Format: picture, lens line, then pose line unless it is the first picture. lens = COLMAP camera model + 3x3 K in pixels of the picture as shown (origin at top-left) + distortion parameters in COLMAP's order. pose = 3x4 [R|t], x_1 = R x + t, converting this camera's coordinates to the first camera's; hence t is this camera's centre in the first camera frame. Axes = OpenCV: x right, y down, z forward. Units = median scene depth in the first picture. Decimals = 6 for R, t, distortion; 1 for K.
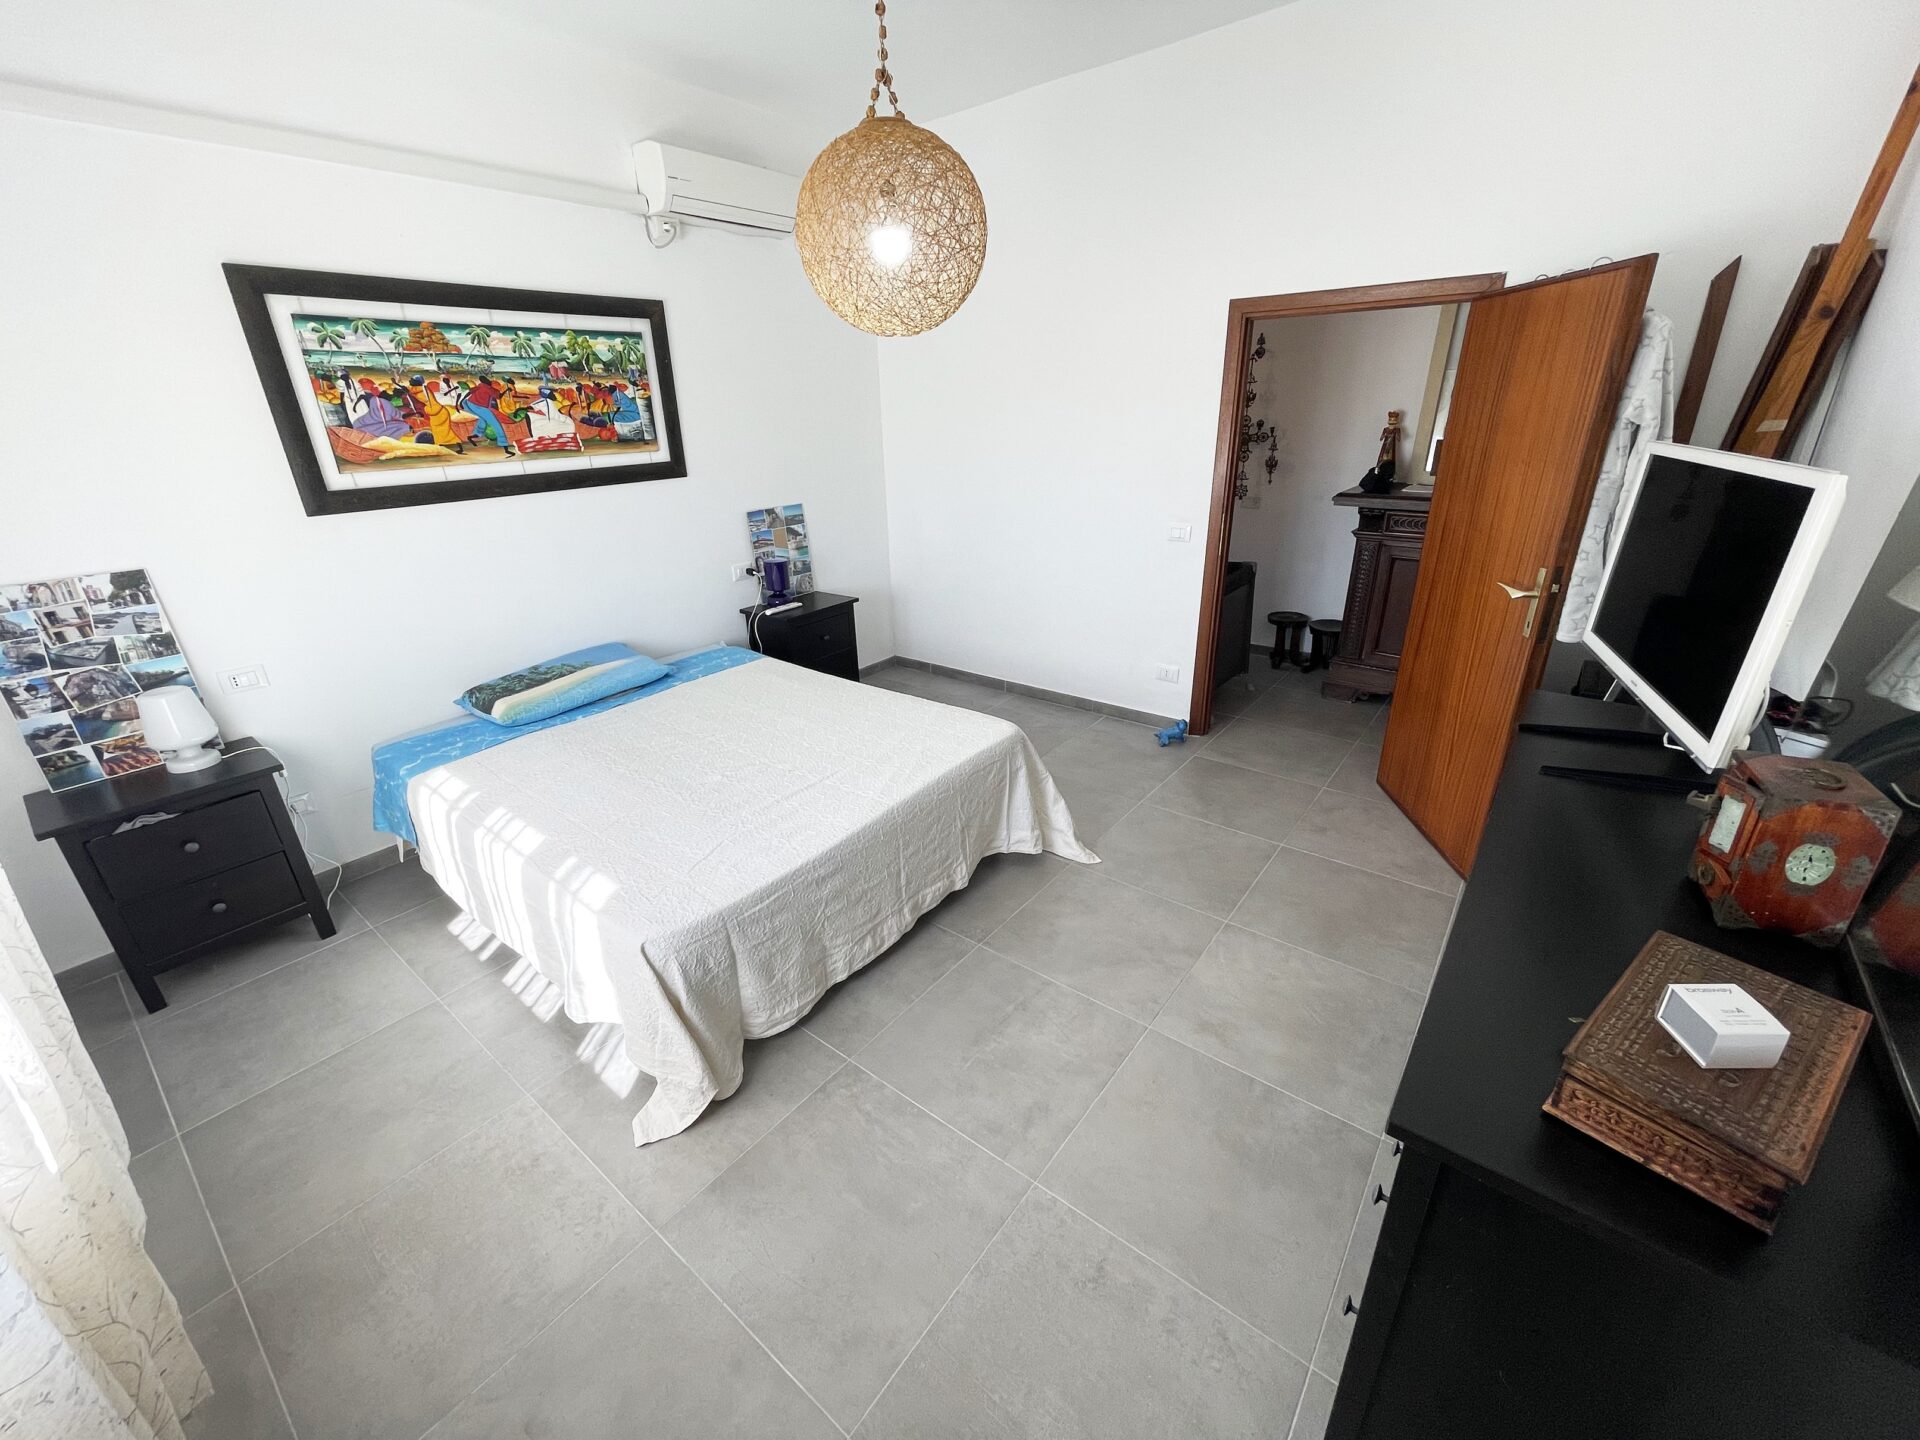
lens RADIAL K [[778.2, 0, 947.0], [0, 778.2, 719.2], [0, 0, 1]] dist [-0.001118, 0.000837]
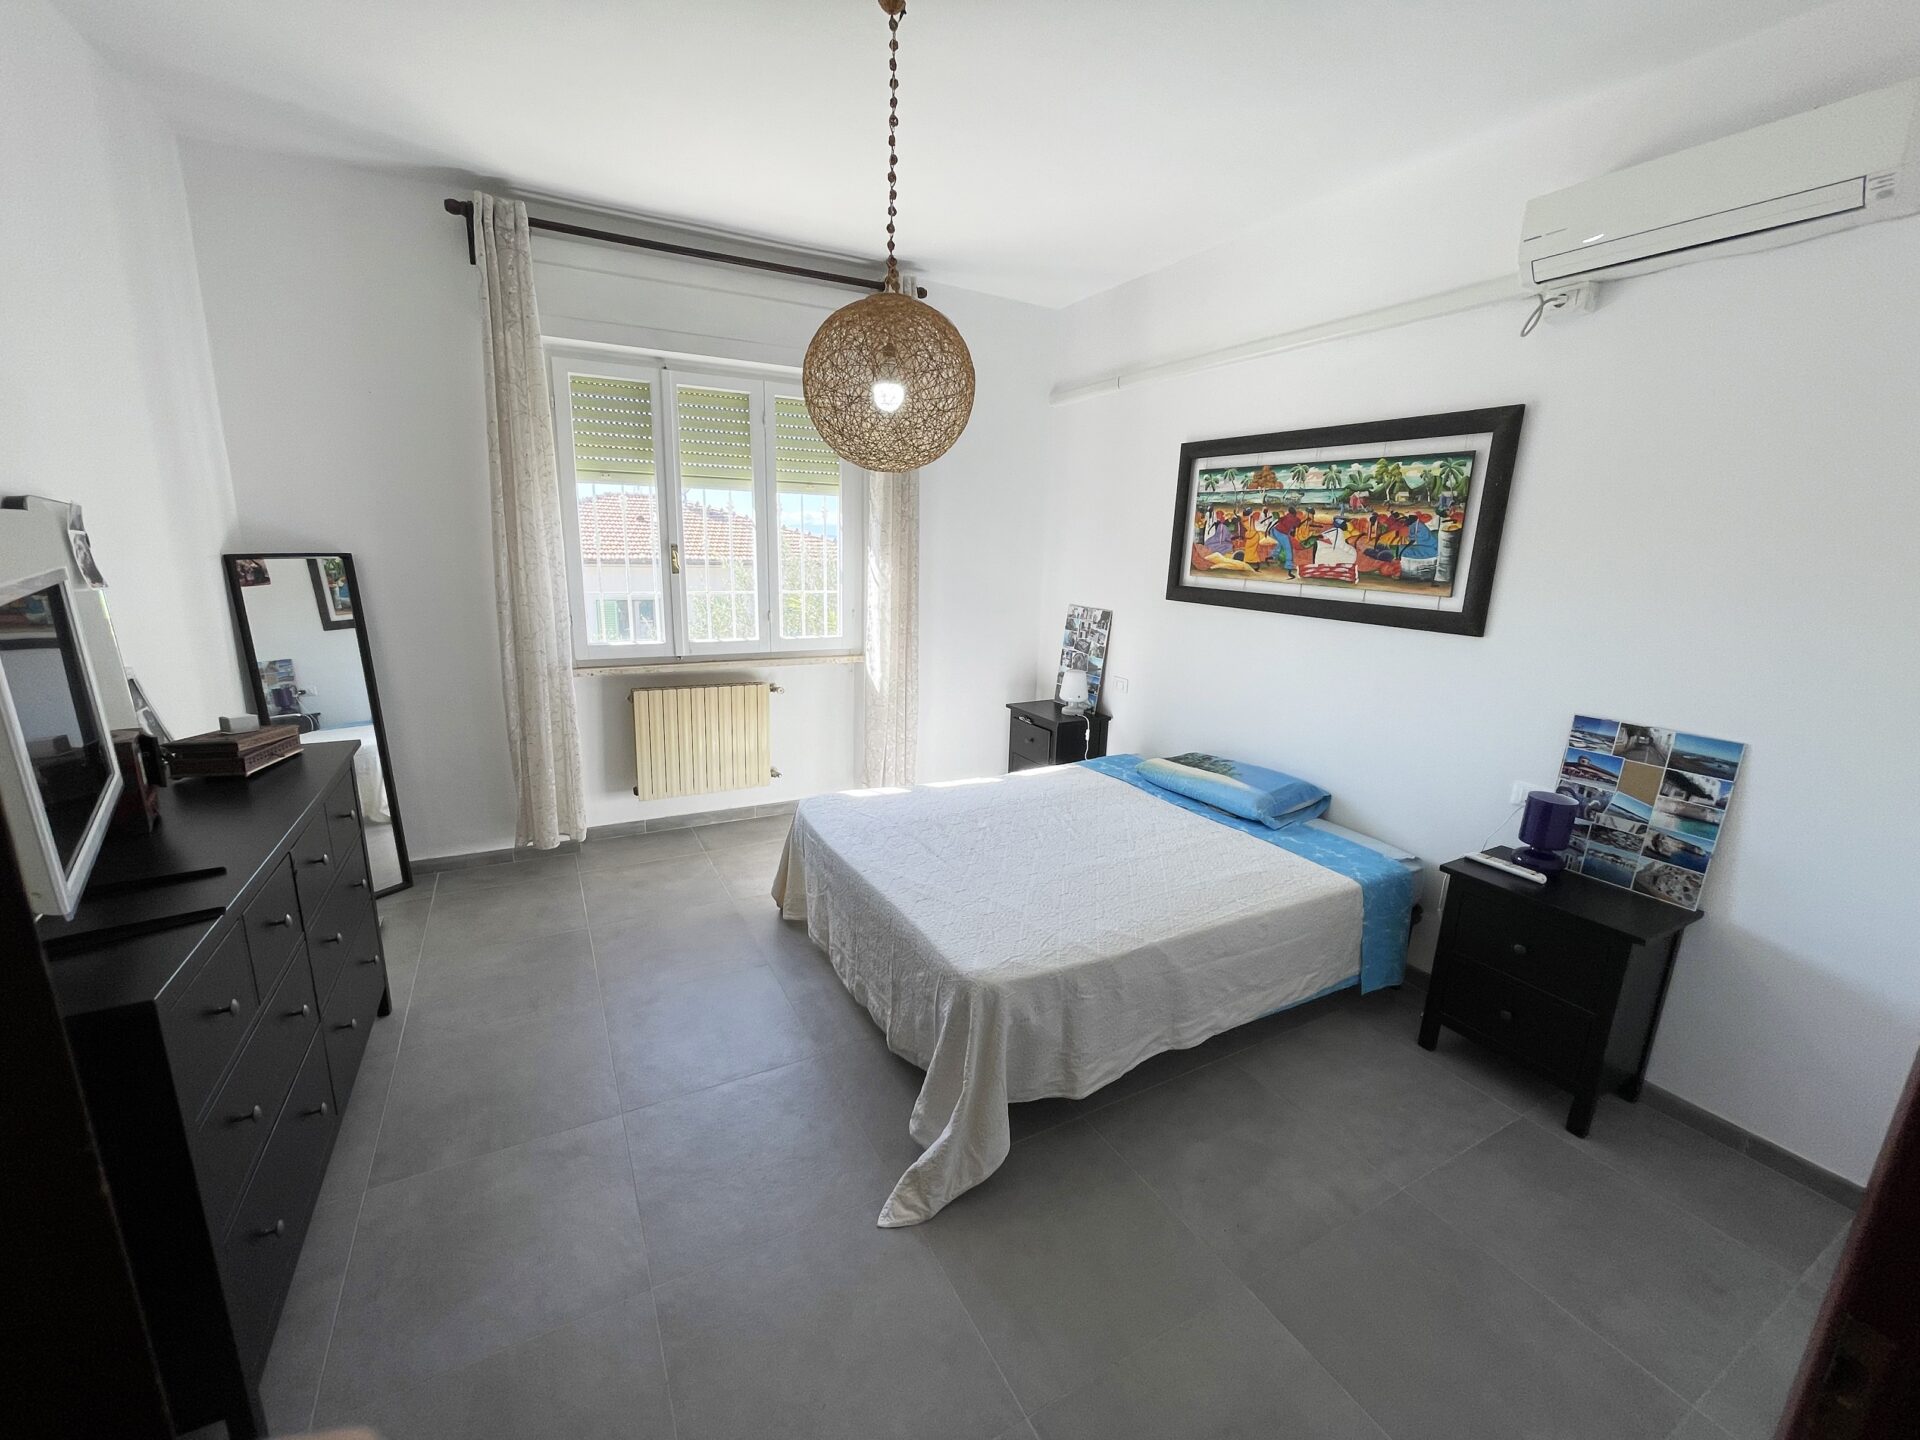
lens RADIAL K [[778.2, 0, 943.2], [0, 778.2, 721.9], [0, 0, 1]] dist [-0.001118, 0.000837]
pose [[-0.390925, 0.231641, -0.890797, 0.601347], [-0.367544, 0.848016, 0.381812, -0.392600], [0.843854, 0.476667, -0.246372, 0.928147]]
